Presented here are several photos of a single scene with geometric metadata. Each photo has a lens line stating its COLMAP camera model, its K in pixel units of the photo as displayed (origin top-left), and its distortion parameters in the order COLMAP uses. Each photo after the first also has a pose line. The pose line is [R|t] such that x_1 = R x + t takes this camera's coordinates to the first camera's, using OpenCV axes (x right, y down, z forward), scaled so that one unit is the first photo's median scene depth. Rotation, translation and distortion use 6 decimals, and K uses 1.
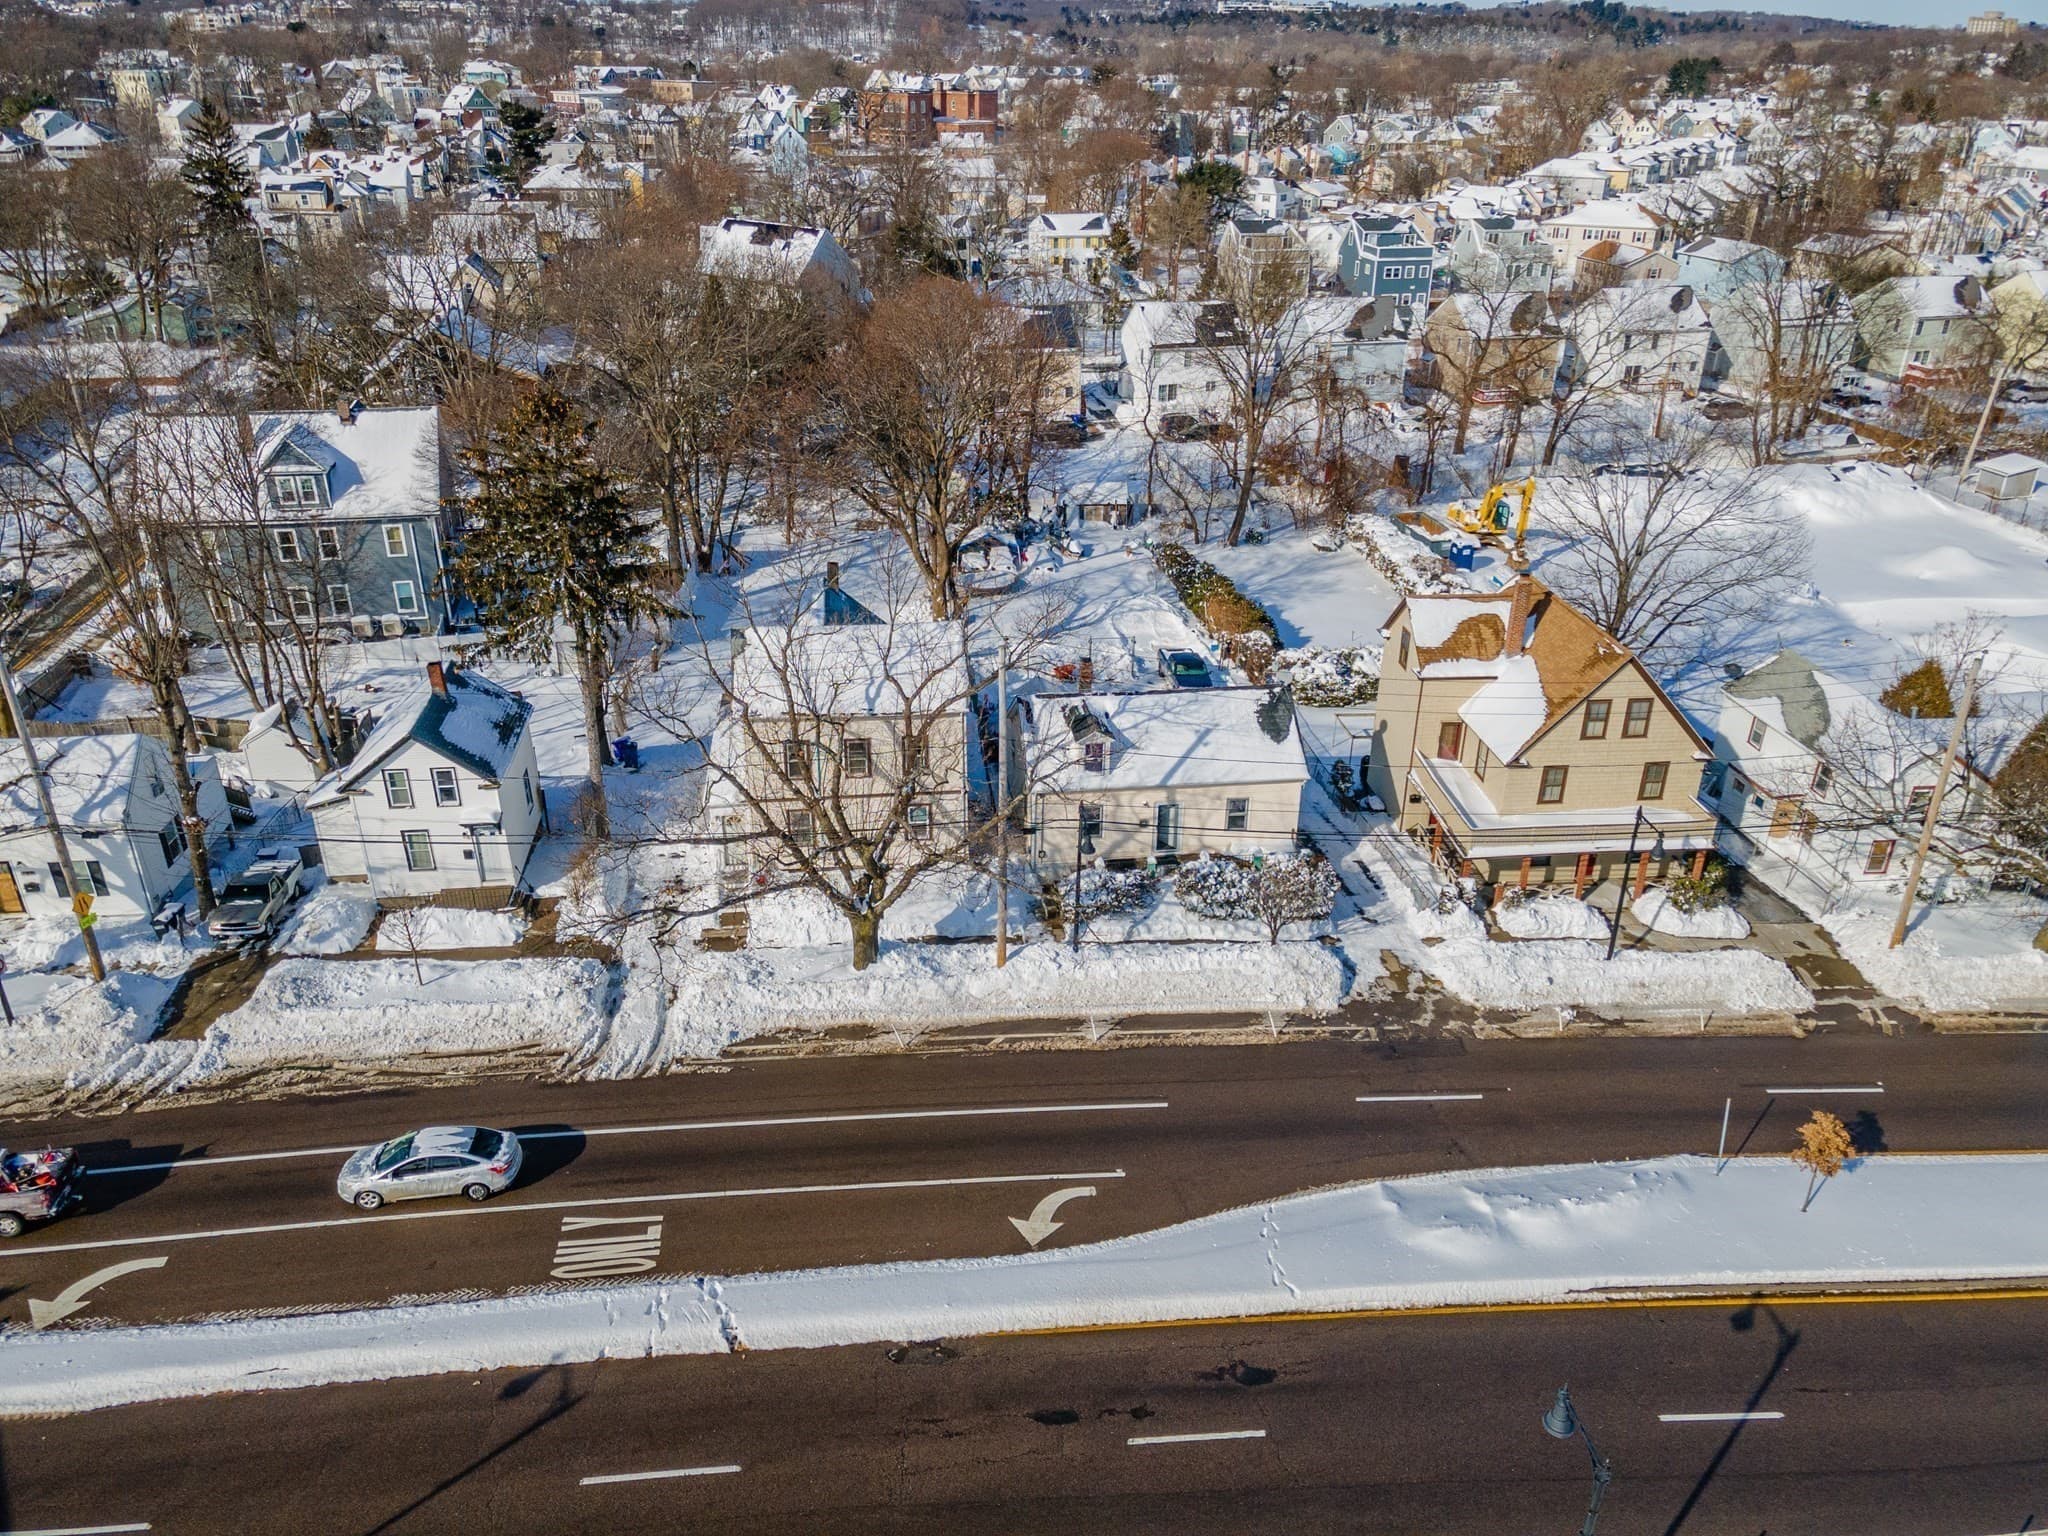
lens RADIAL K [[1493.0, 0, 1031.8], [0, 1493.0, 760.4], [0, 0, 1]] dist [0.034130, 0.022821]
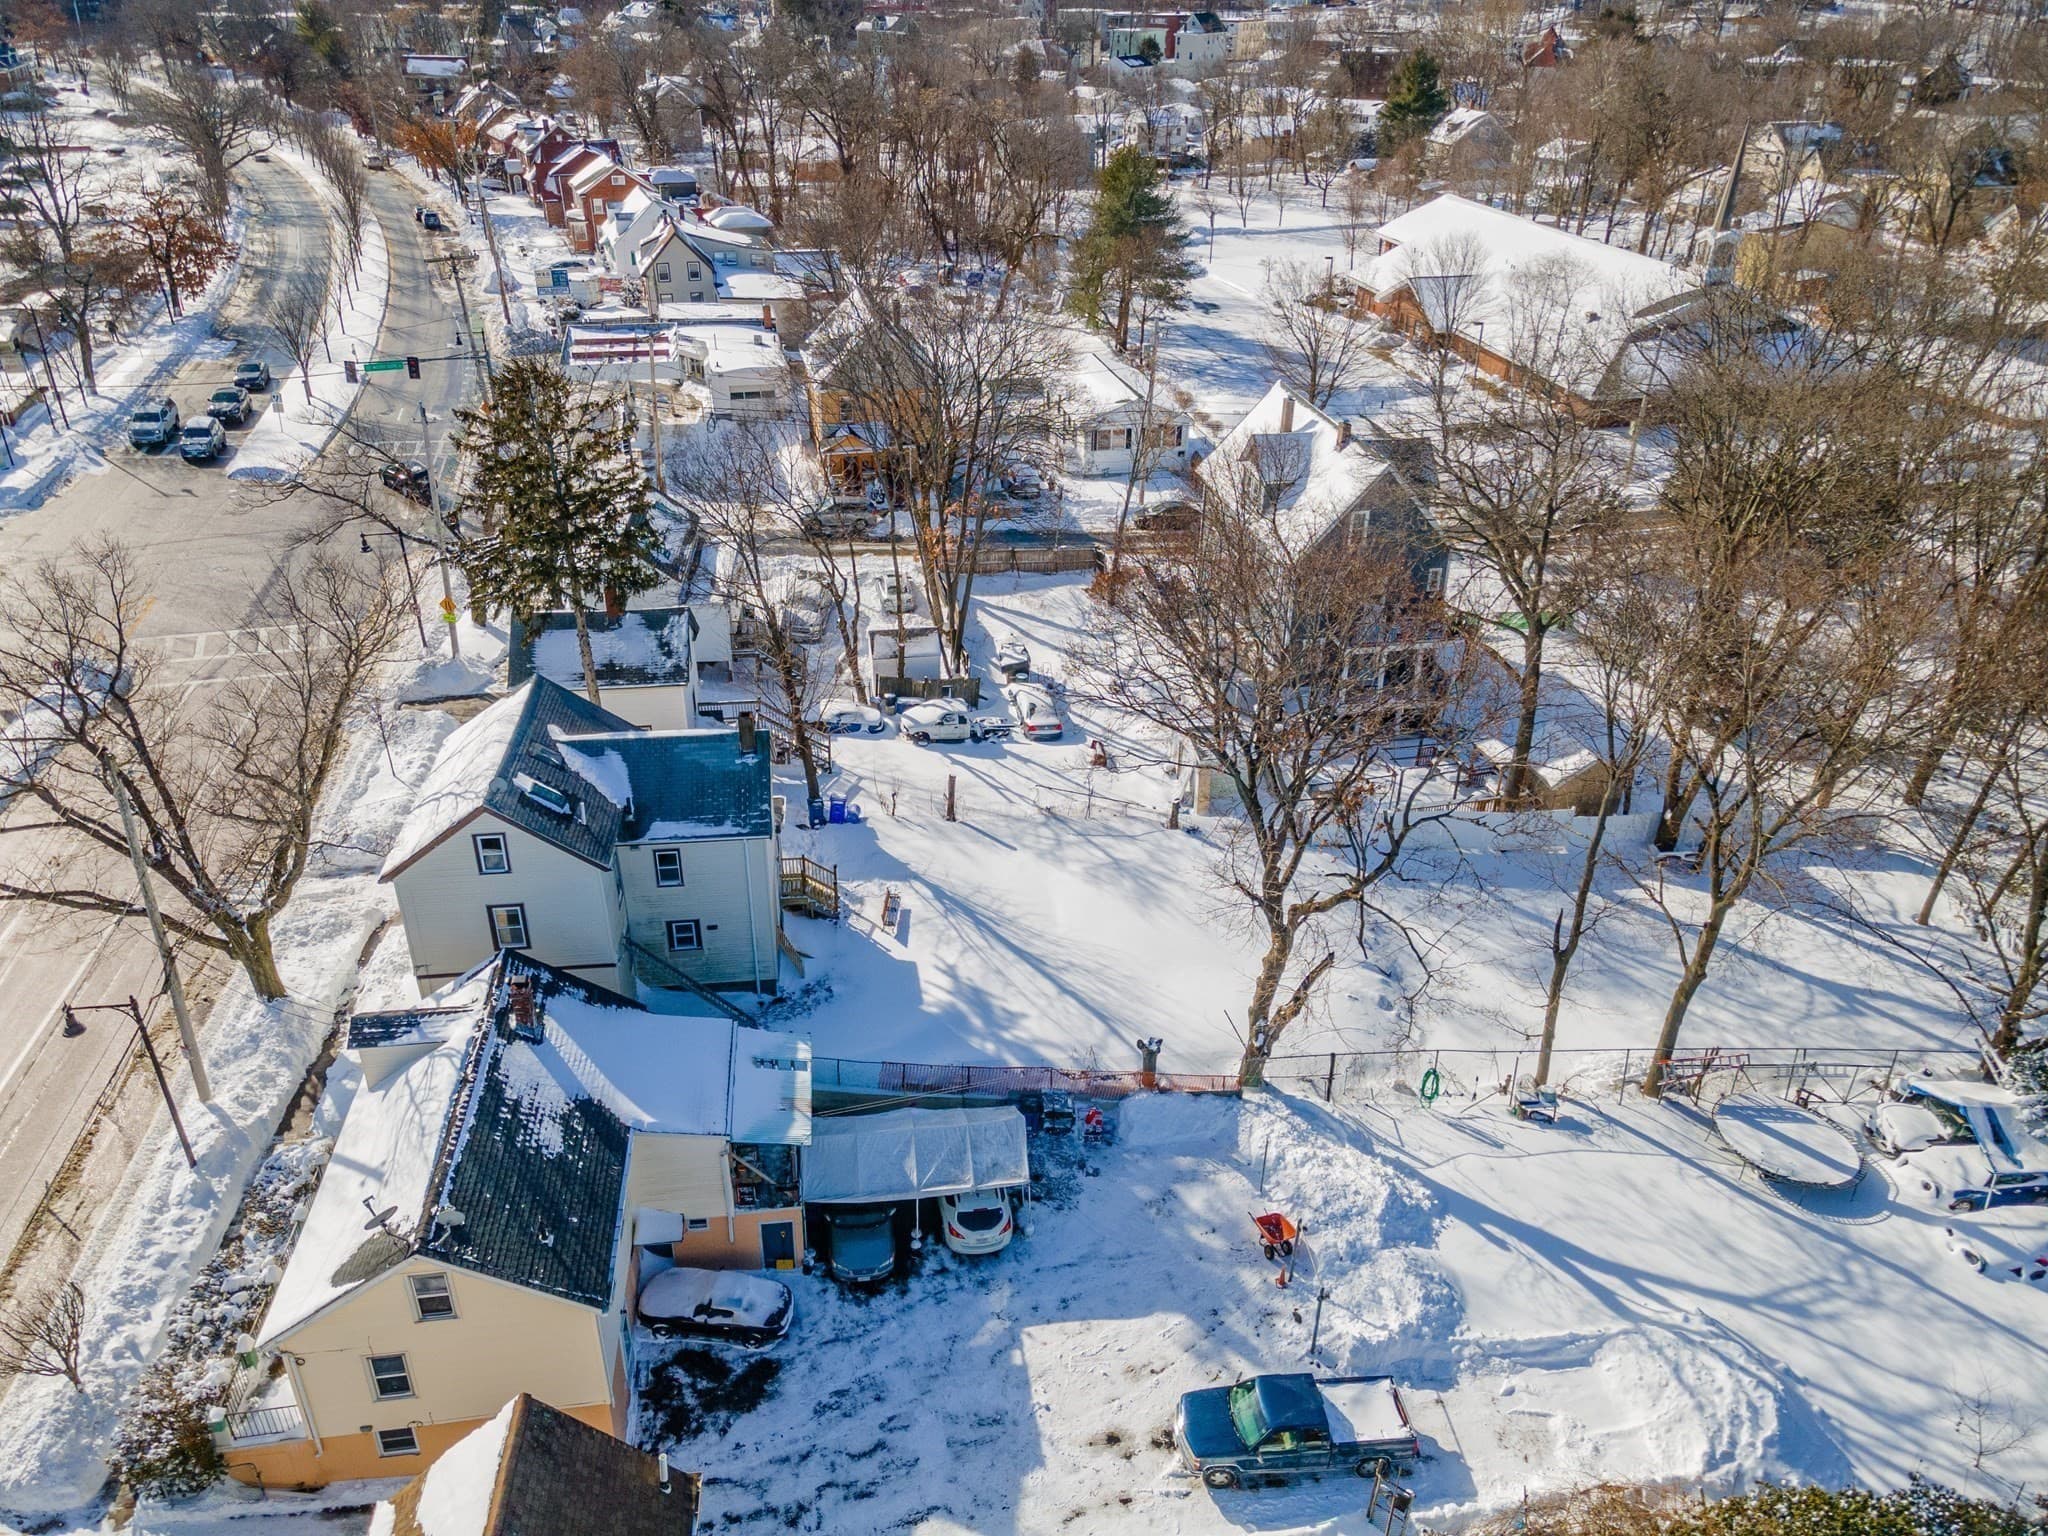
lens RADIAL K [[1481.4, 0, 1030.6], [0, 1481.4, 776.3], [0, 0, 1]] dist [0.032052, 0.022107]
pose [[-0.002312, 0.479842, -0.877352, 0.575842], [-0.448170, 0.783812, 0.429864, -0.525126], [0.893946, 0.394196, 0.213238, 1.043841]]
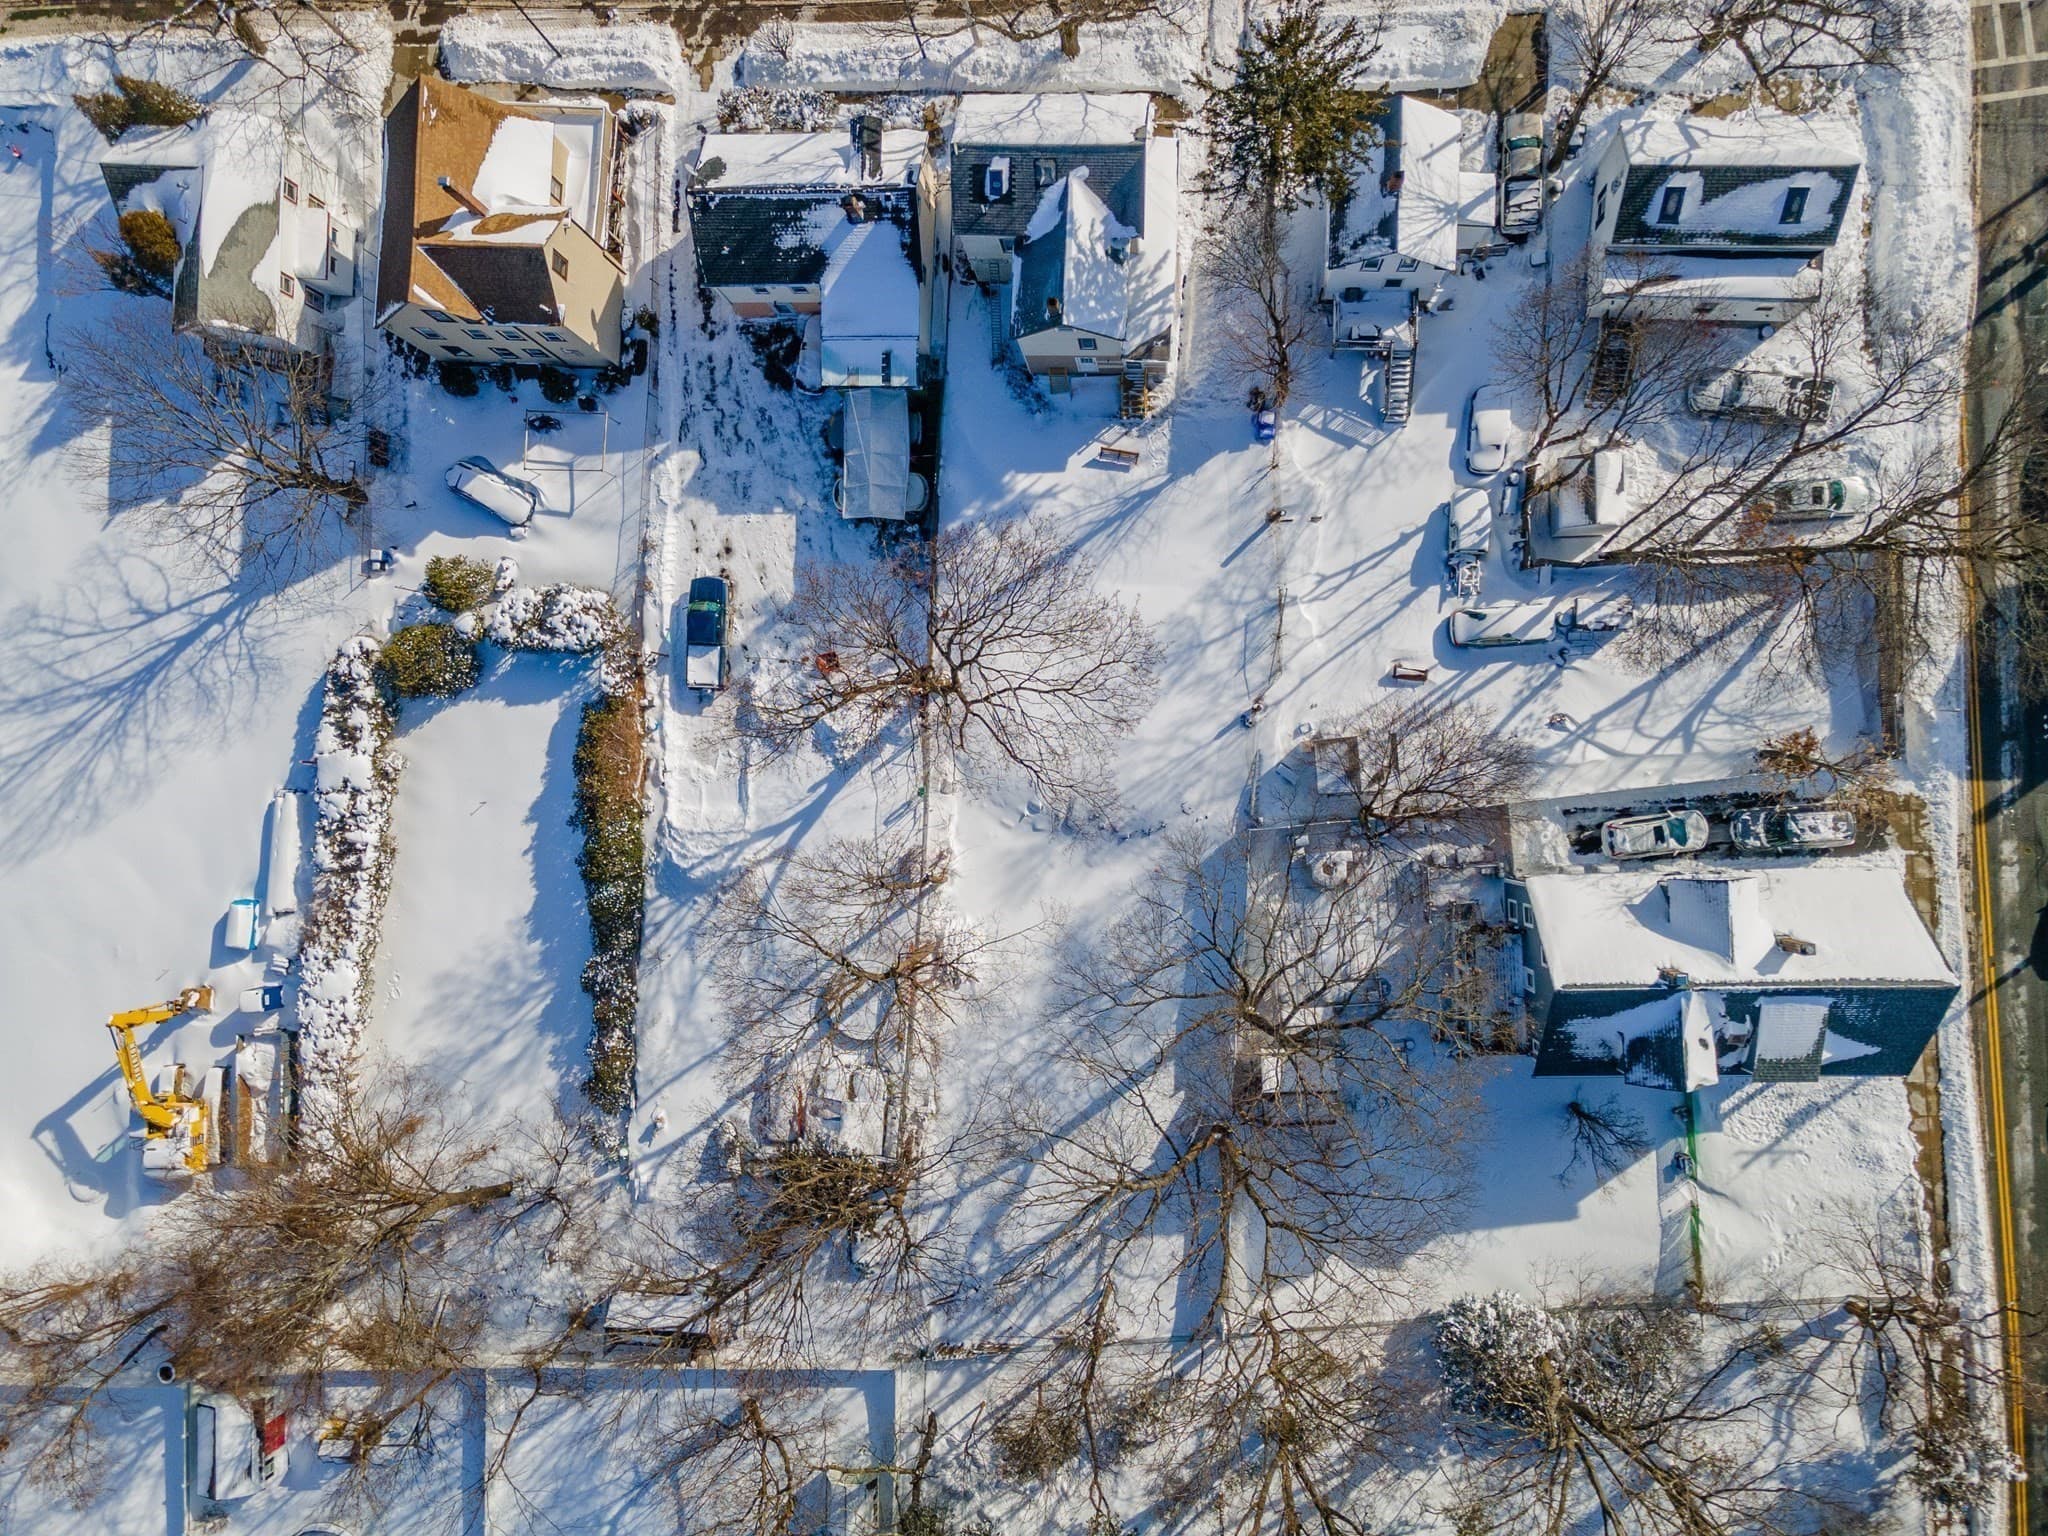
lens RADIAL K [[1493.0, 0, 1031.8], [0, 1493.0, 760.4], [0, 0, 1]] dist [0.034130, 0.022821]
pose [[-0.980989, -0.162630, 0.105885, -0.300446], [0.163380, -0.397682, 0.902860, -1.286392], [-0.104723, 0.902996, 0.416692, 0.907937]]
